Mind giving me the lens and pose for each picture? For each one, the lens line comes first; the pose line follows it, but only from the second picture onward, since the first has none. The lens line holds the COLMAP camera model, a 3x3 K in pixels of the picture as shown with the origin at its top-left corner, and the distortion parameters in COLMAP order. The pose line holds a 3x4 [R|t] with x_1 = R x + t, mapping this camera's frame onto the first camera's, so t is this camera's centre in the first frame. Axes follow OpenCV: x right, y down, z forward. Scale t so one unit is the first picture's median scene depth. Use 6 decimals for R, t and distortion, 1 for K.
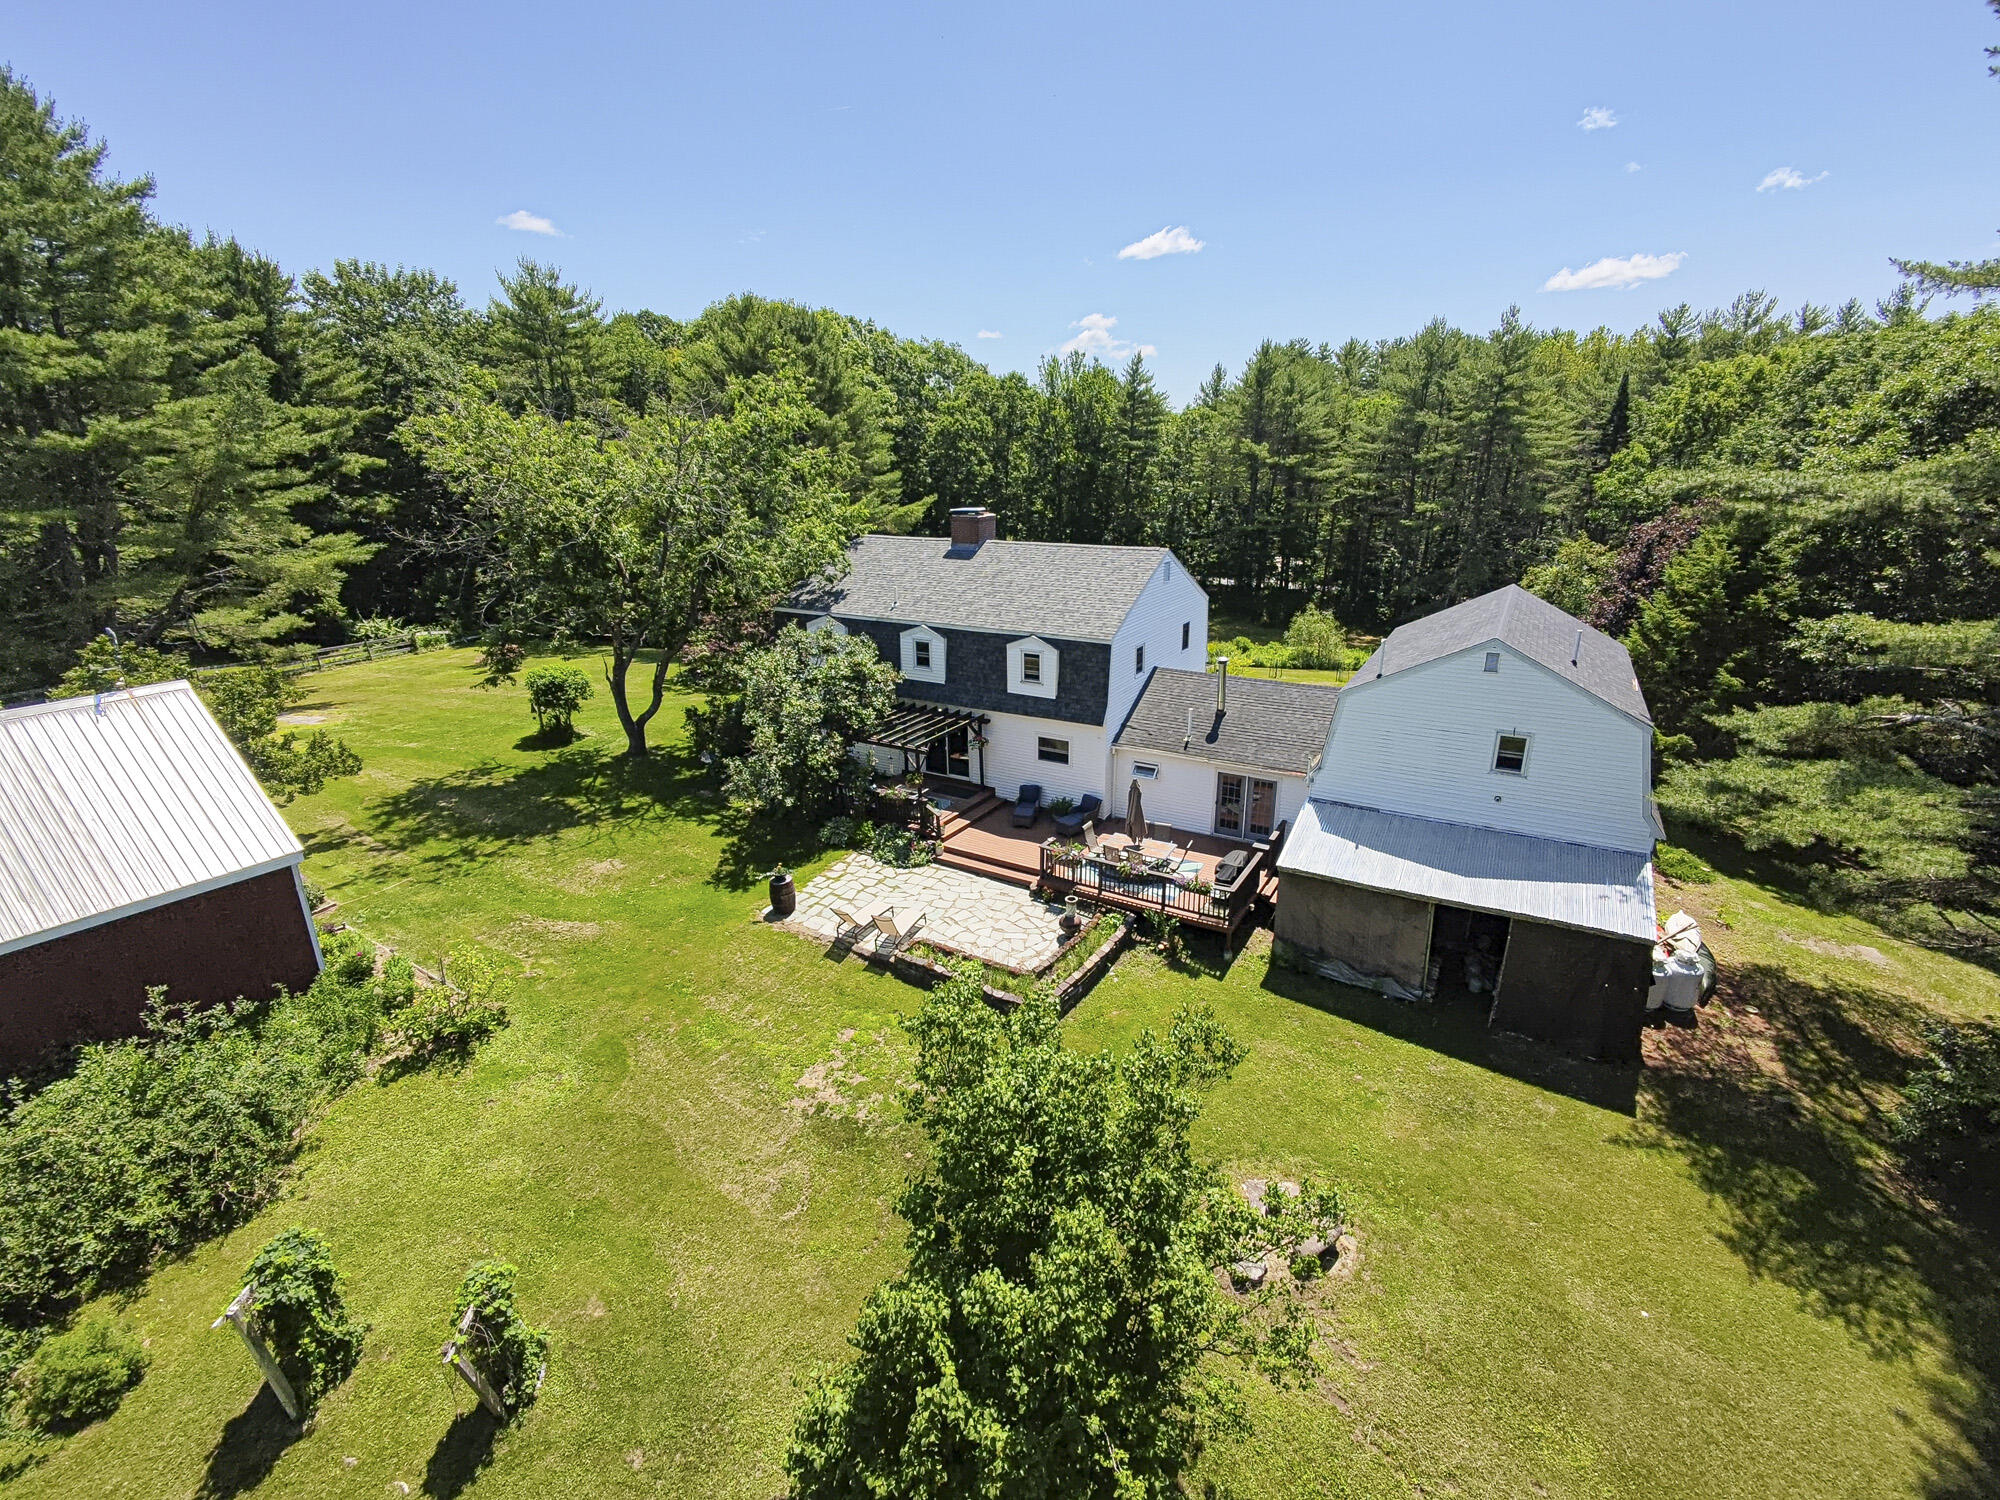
lens RADIAL K [[912.1, 0, 1013.0], [0, 912.1, 754.8], [0, 0, 1]] dist [0.002741, -0.006632]
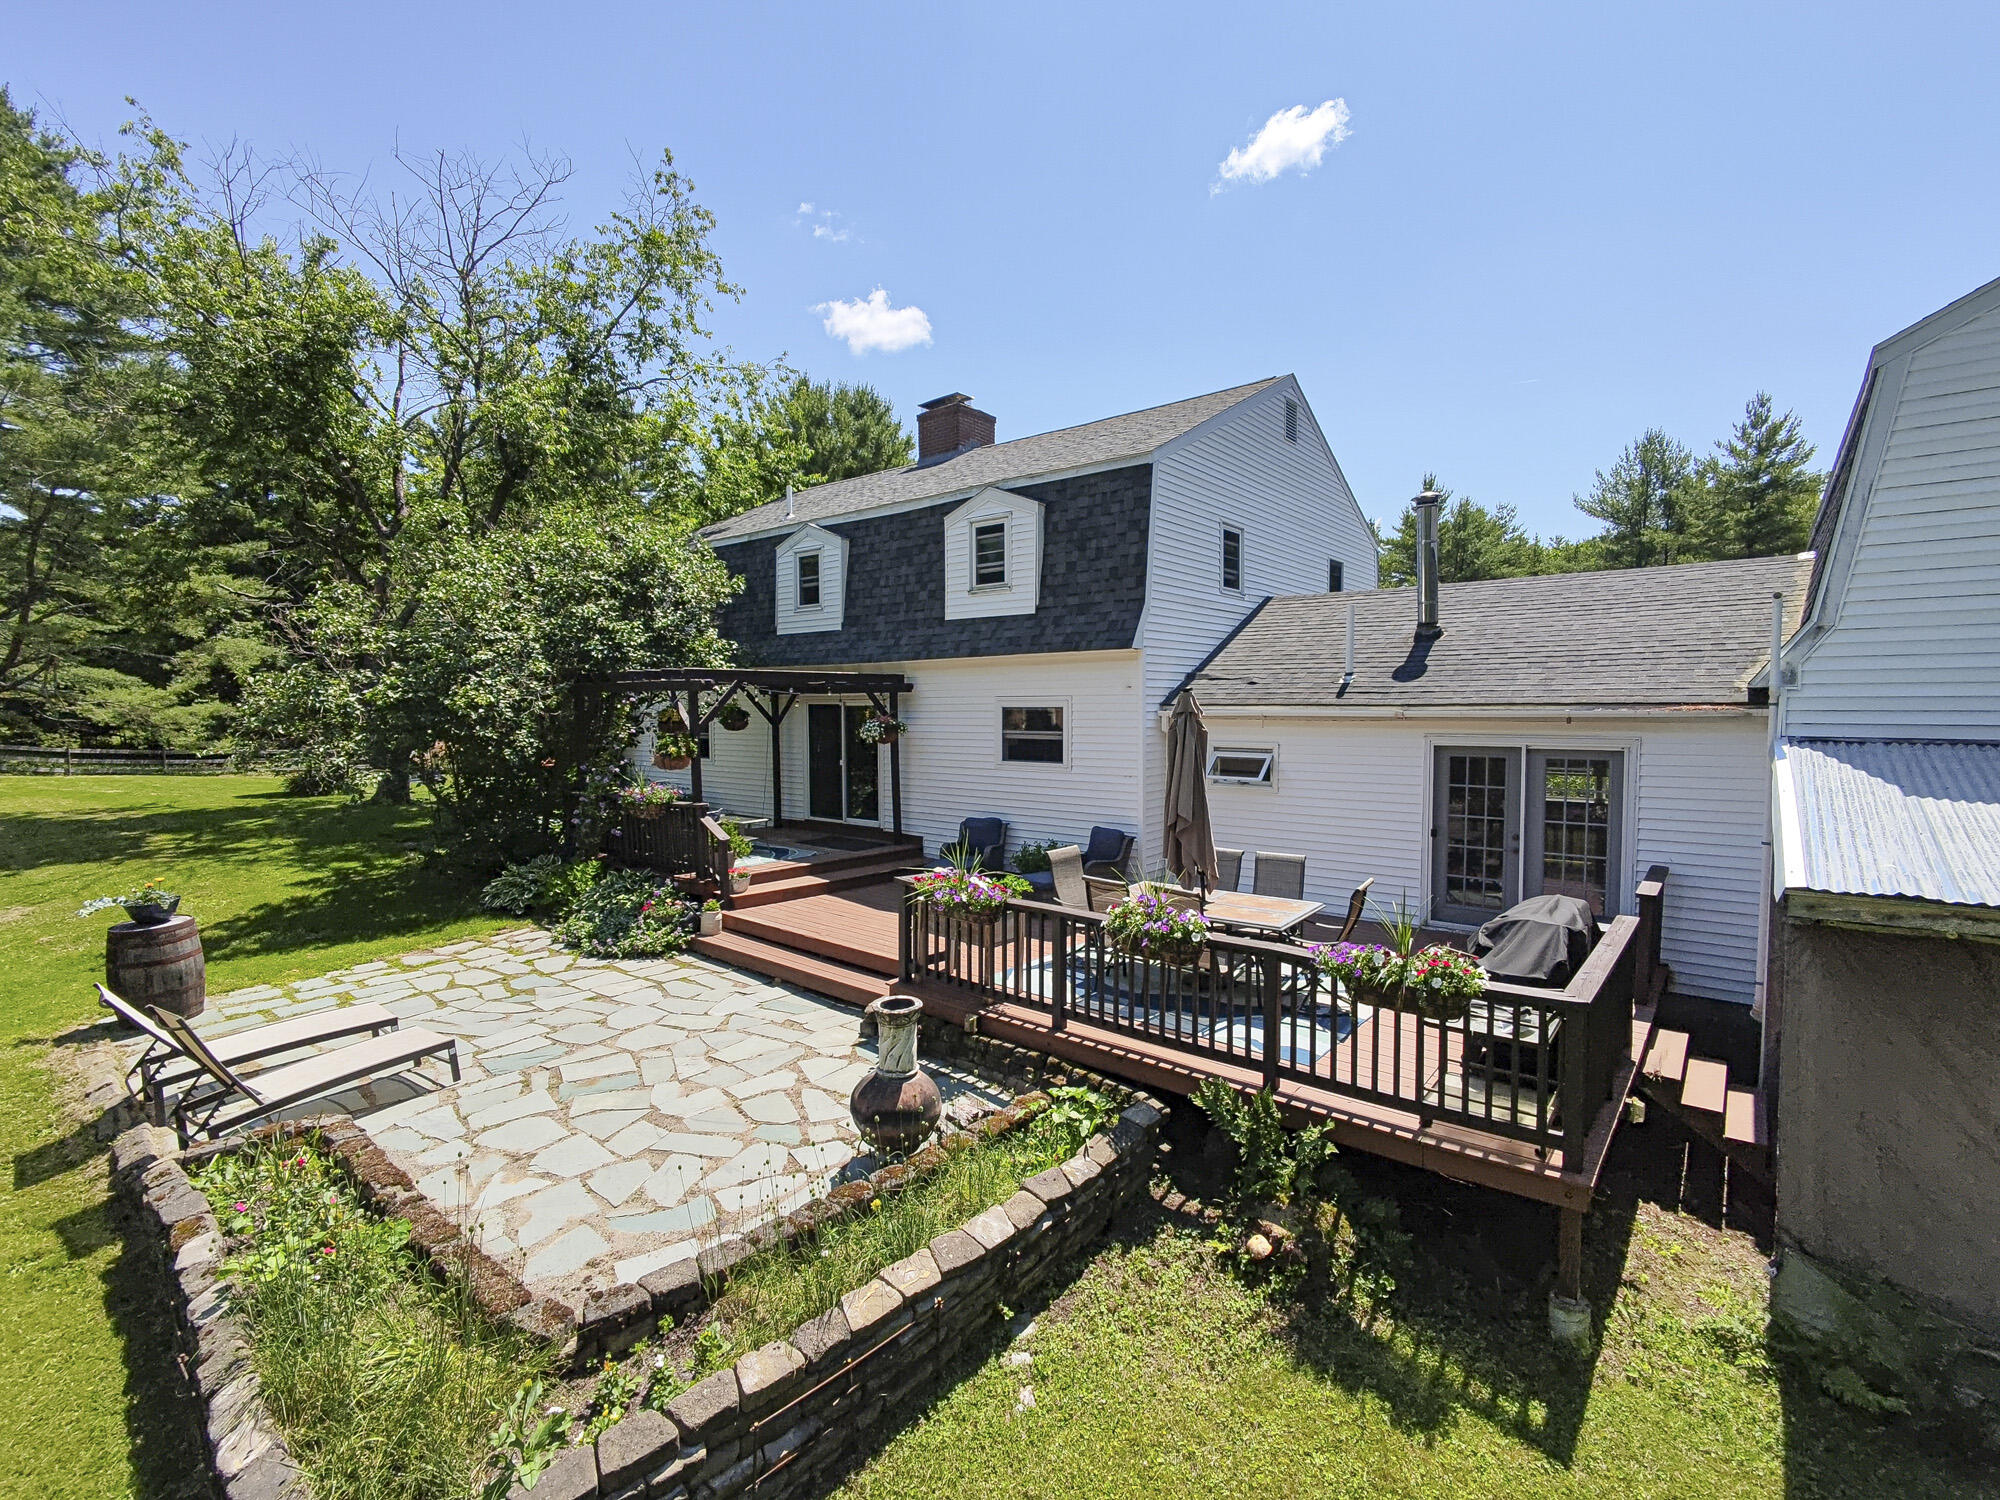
lens RADIAL K [[923.3, 0, 1005.4], [0, 923.3, 743.4], [0, 0, 1]] dist [0.011220, -0.006879]
pose [[0.986102, 0.012165, -0.165694, 0.112374], [-0.056260, 0.962844, -0.264132, 0.126285], [0.156324, 0.269783, 0.950147, 0.602352]]
